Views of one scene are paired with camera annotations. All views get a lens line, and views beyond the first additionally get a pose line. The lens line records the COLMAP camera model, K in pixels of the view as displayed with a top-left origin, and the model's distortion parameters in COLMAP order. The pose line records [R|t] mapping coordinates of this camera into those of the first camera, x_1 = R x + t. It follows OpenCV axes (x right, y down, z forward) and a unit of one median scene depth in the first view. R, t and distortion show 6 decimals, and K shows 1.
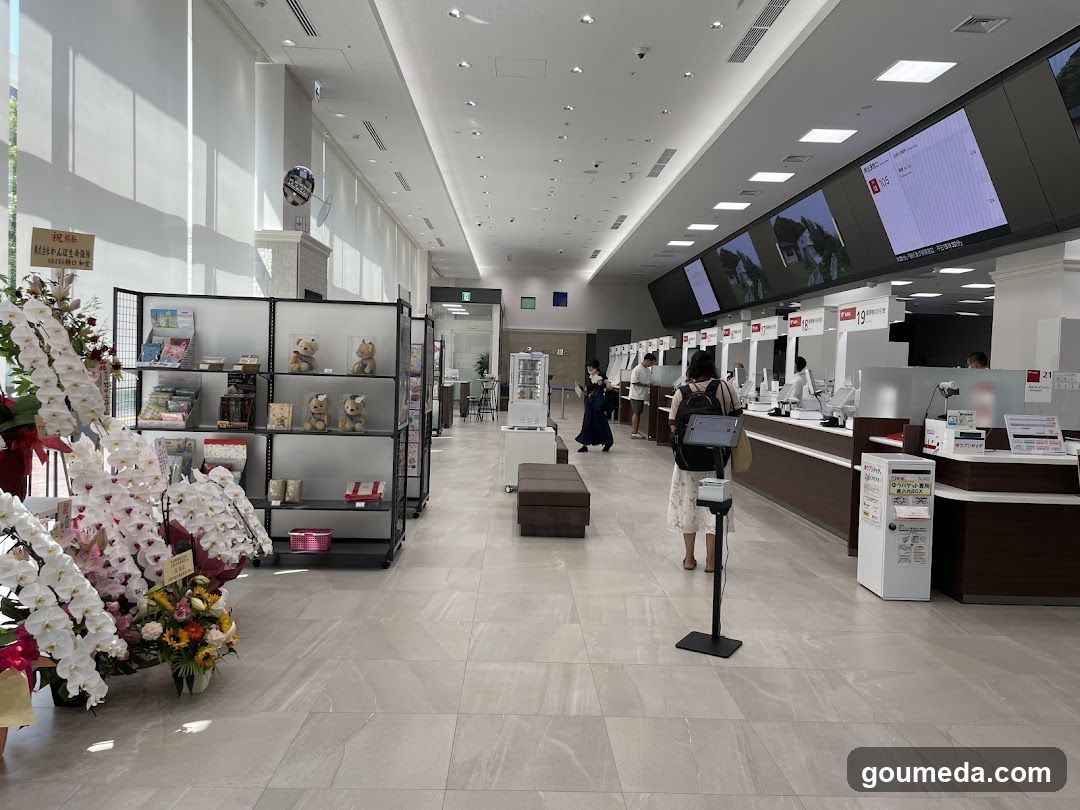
lens RADIAL K [[829.6, 0, 537.9], [0, 829.6, 402.4], [0, 0, 1]] dist [0.055920, -0.030716]
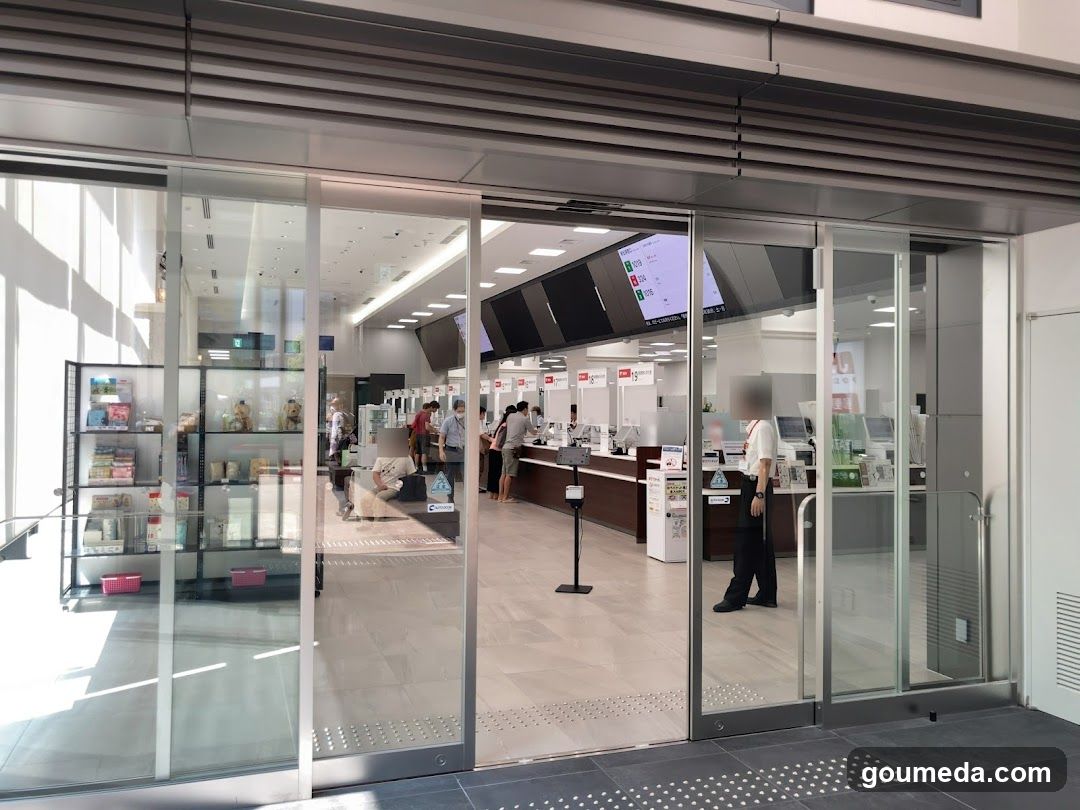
lens RADIAL K [[880.6, 0, 539.3], [0, 880.6, 398.4], [0, 0, 1]] dist [0.137848, -0.004433]
pose [[0.955133, -0.019292, 0.295549, -0.267720], [0.034879, 0.998259, -0.047556, 0.001339], [-0.294117, 0.055730, 0.954143, -0.474408]]
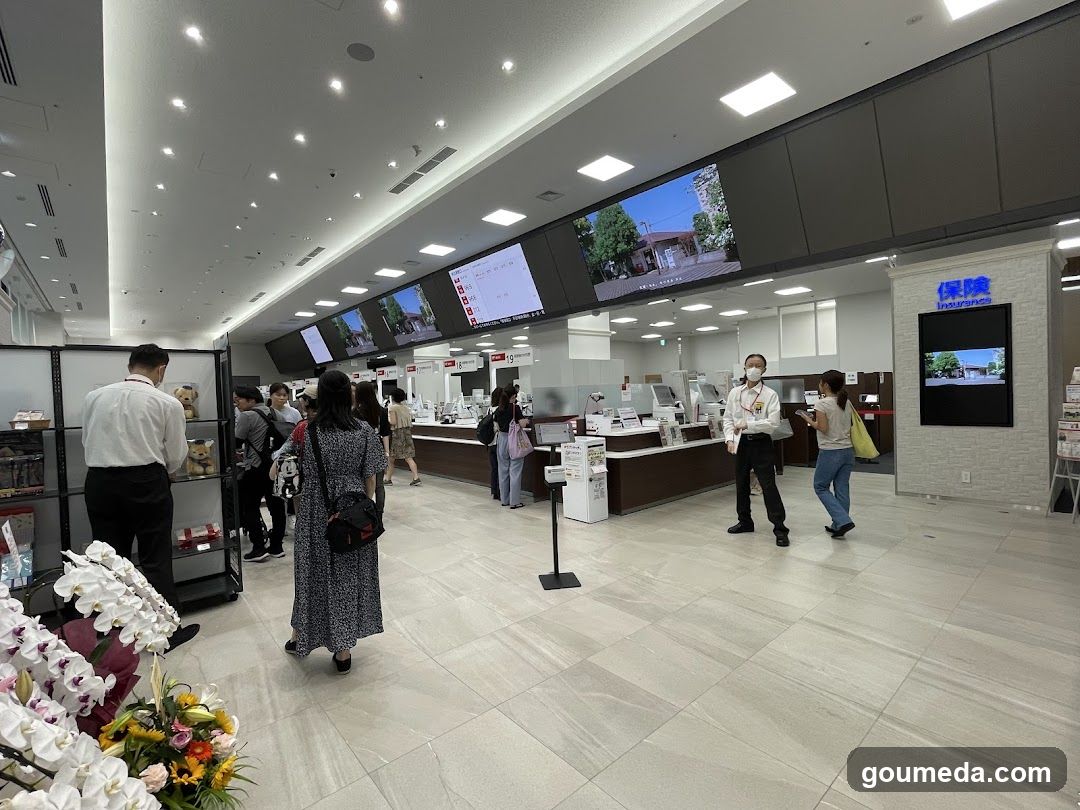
lens RADIAL K [[505.3, 0, 539.1], [0, 505.3, 407.1], [0, 0, 1]] dist [0.010061, 0.000785]
pose [[0.783492, -0.080220, 0.616202, -0.253869], [0.091160, 0.995742, 0.013723, -0.019321], [-0.614679, 0.045421, 0.787469, 0.236179]]
